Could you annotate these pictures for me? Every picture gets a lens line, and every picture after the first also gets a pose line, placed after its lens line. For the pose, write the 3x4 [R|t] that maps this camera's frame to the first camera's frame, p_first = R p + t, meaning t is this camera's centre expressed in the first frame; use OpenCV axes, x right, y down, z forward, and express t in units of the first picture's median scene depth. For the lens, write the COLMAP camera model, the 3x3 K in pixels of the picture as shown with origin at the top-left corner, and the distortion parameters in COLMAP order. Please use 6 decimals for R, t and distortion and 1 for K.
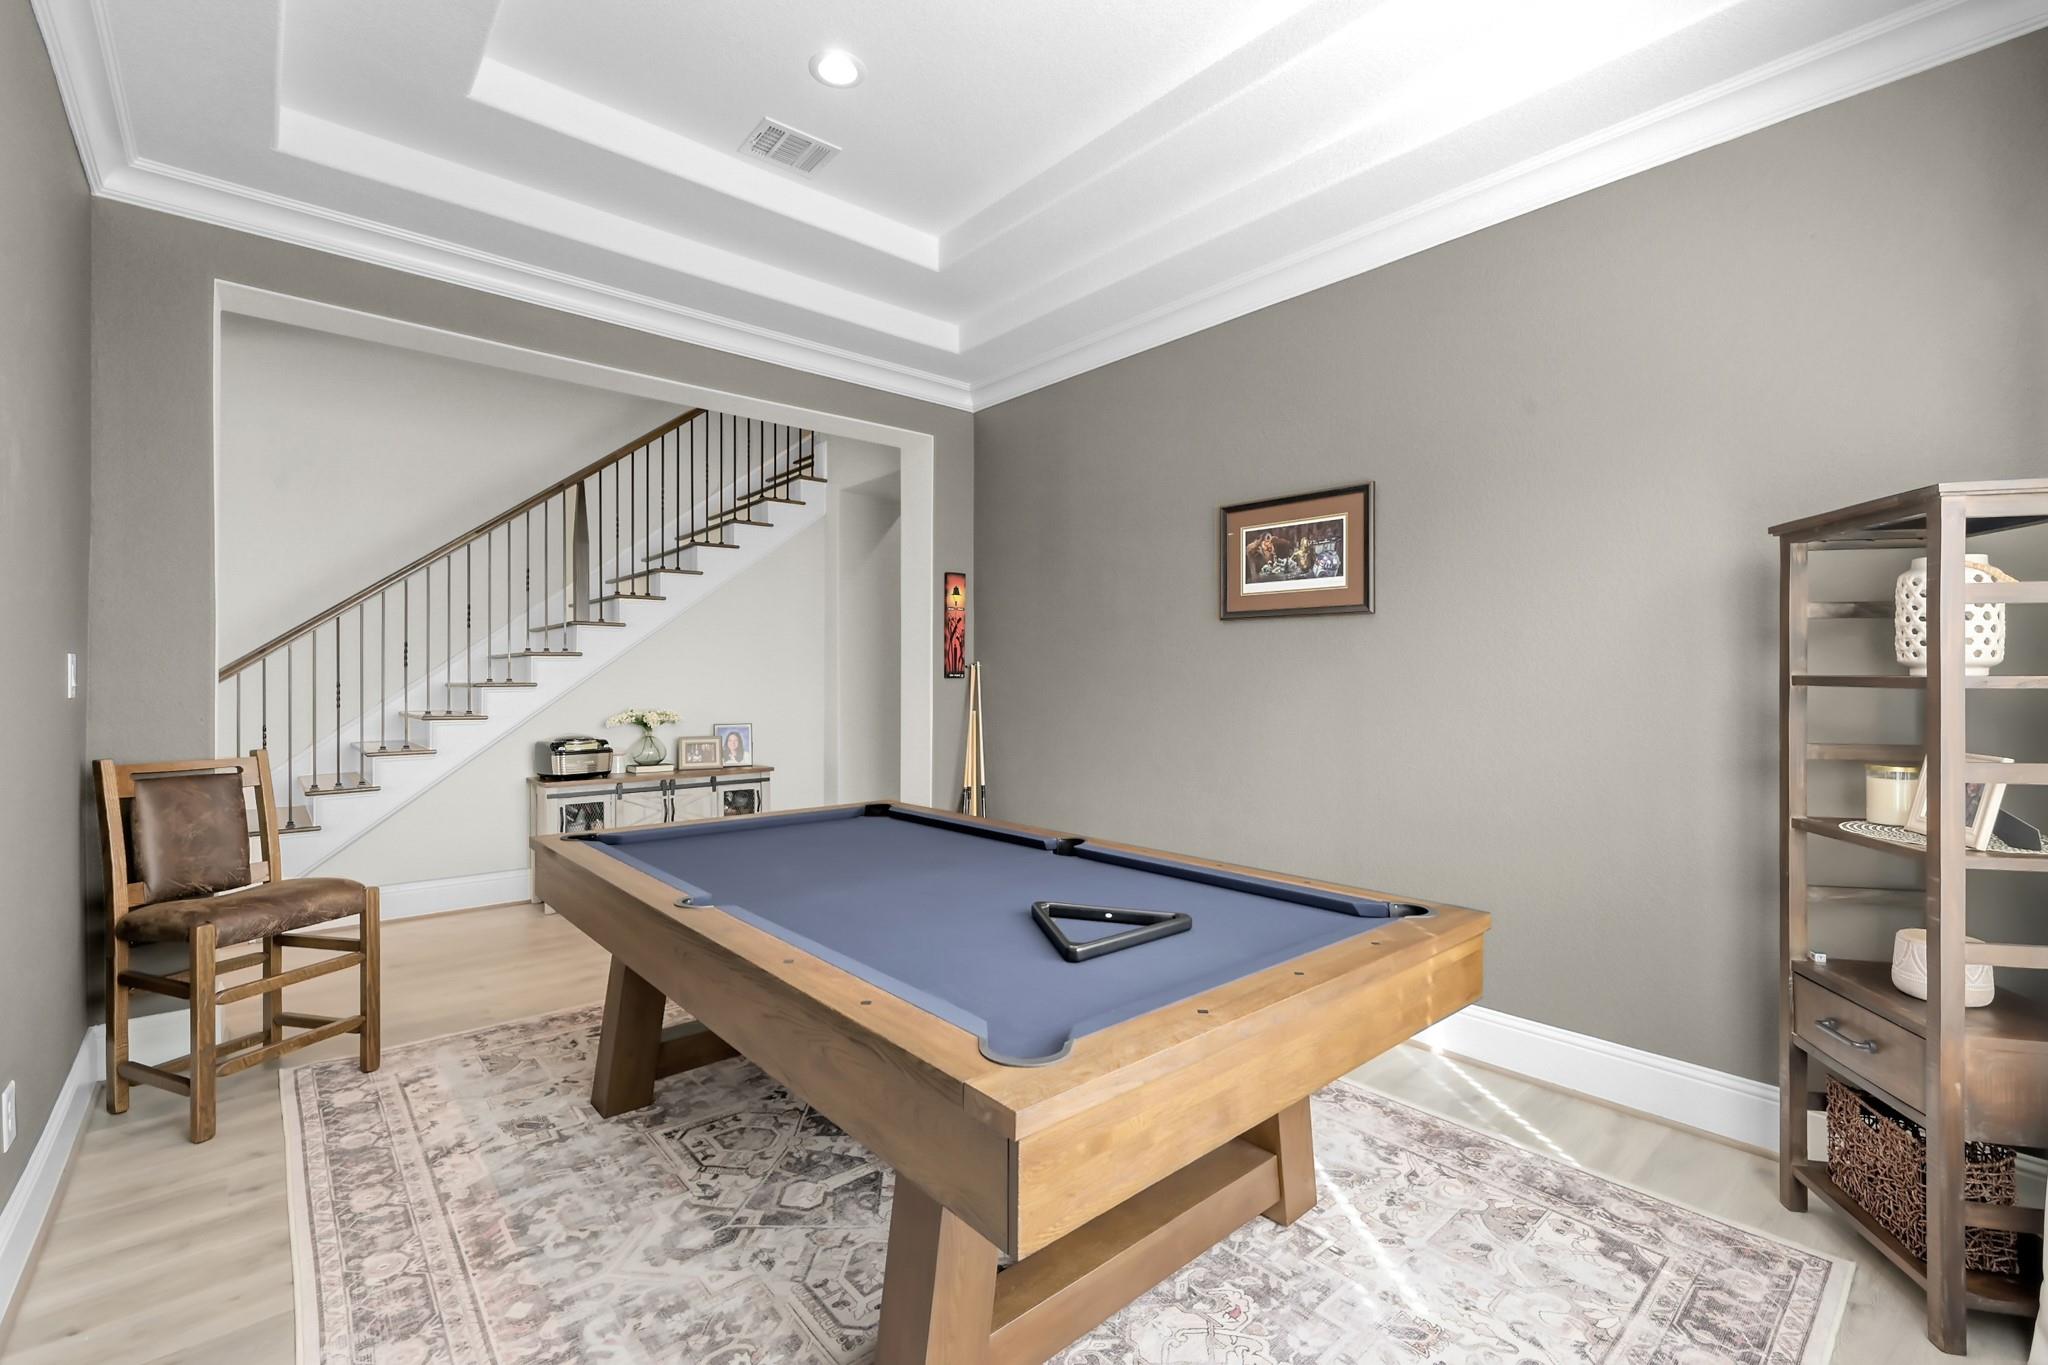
lens RADIAL K [[874.9, 0, 1024.0], [0, 874.9, 682.5], [0, 0, 1]] dist [-0.001053, -0.000601]
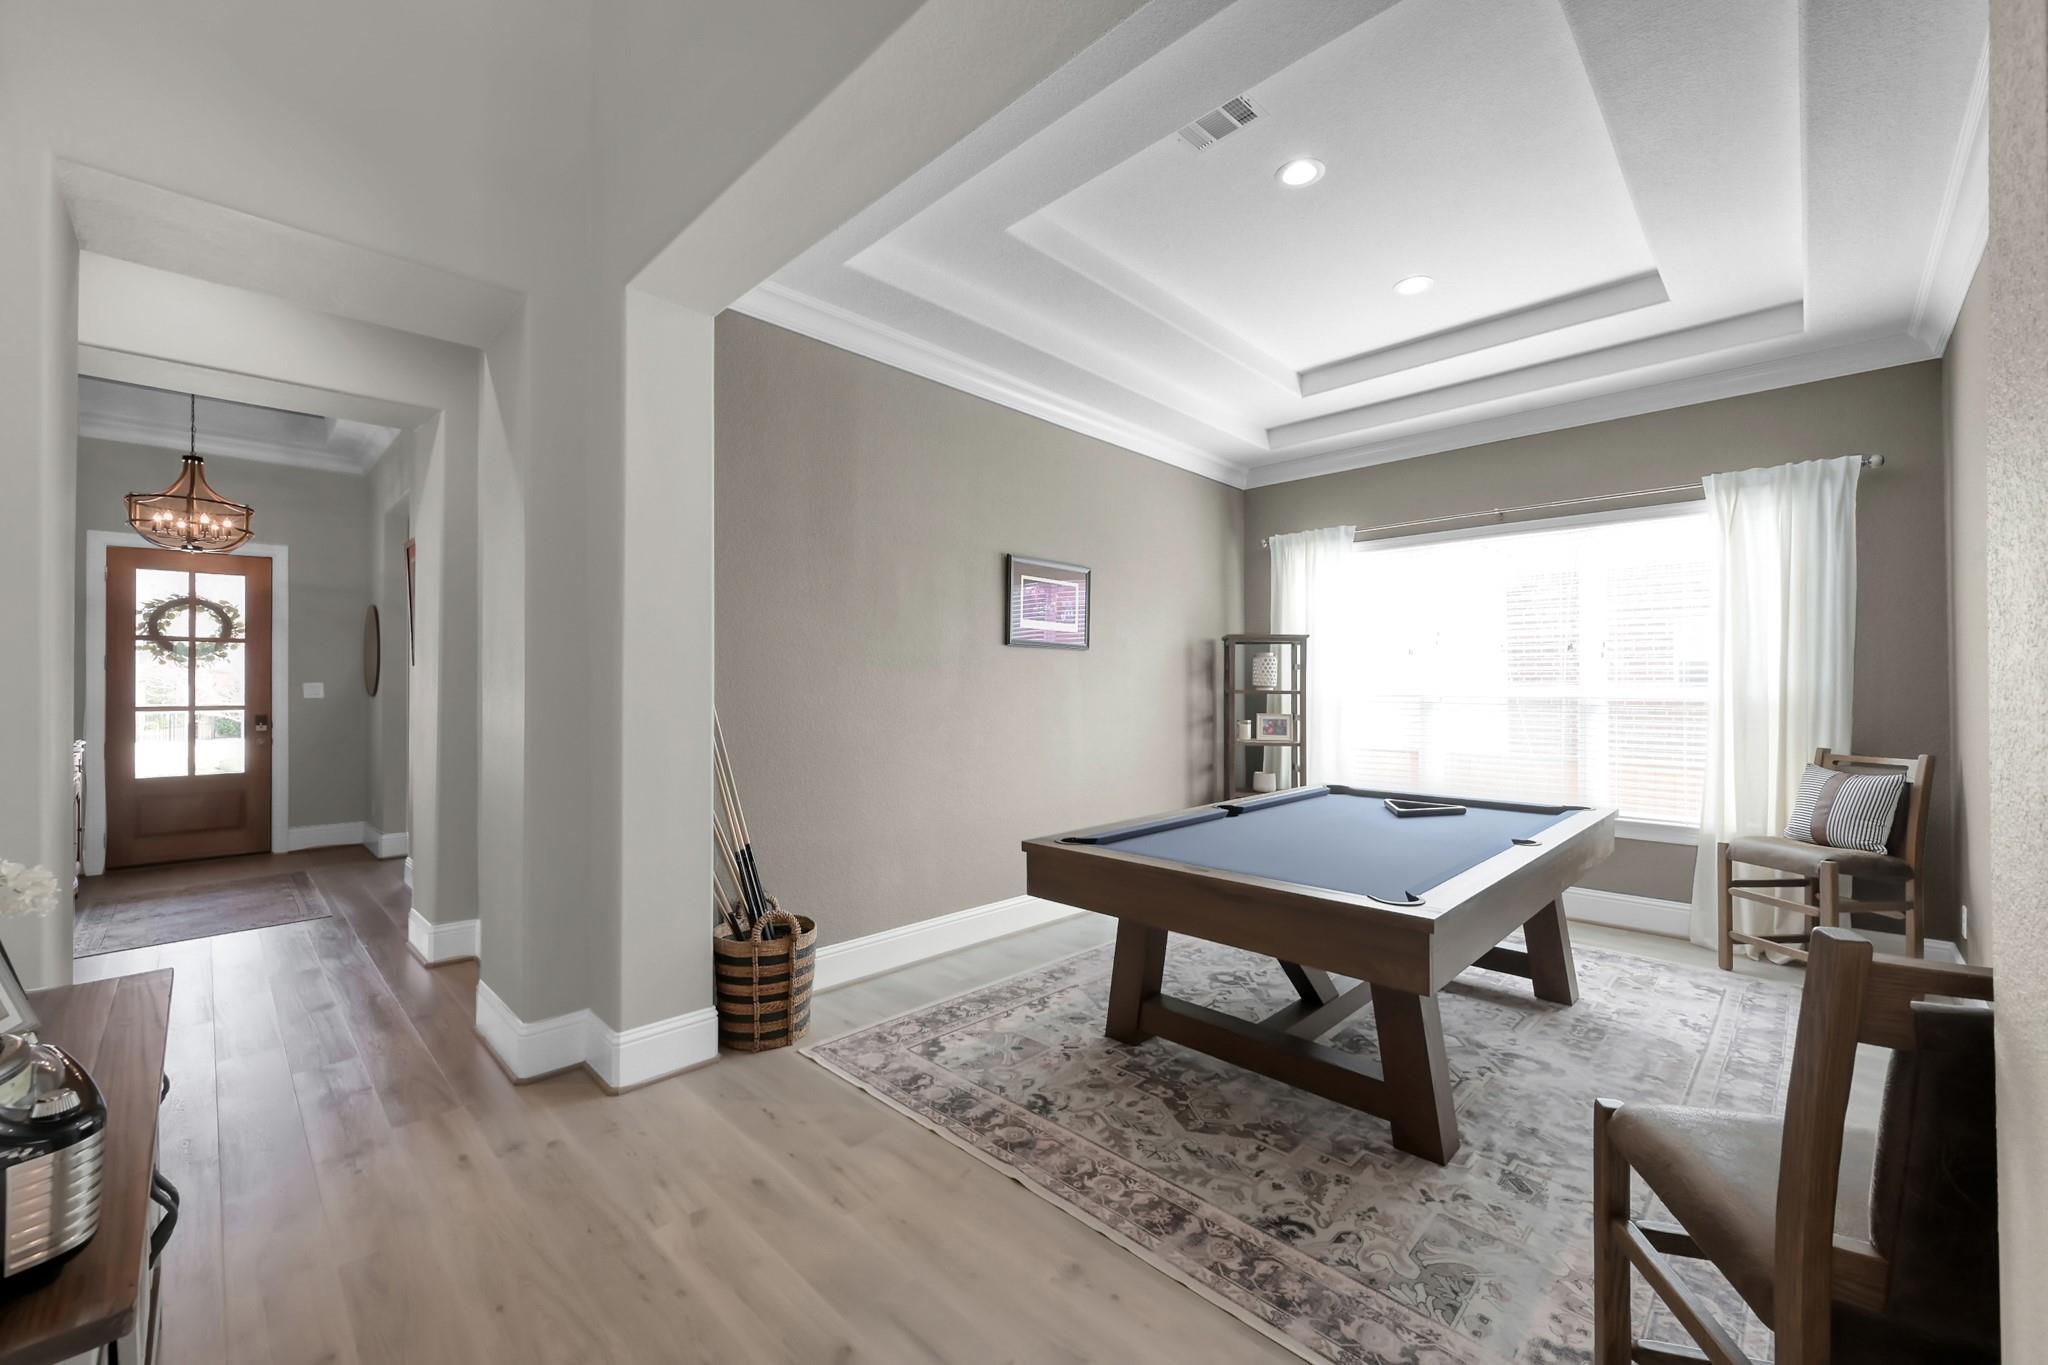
lens RADIAL K [[812.9, 0, 1016.3], [0, 812.9, 680.7], [0, 0, 1]] dist [0.002107, 0.000471]
pose [[-0.068341, 0.005428, 0.997647, -1.419695], [0.001612, 0.999984, -0.005330, -0.021321], [-0.997661, 0.001244, -0.068349, 1.624933]]
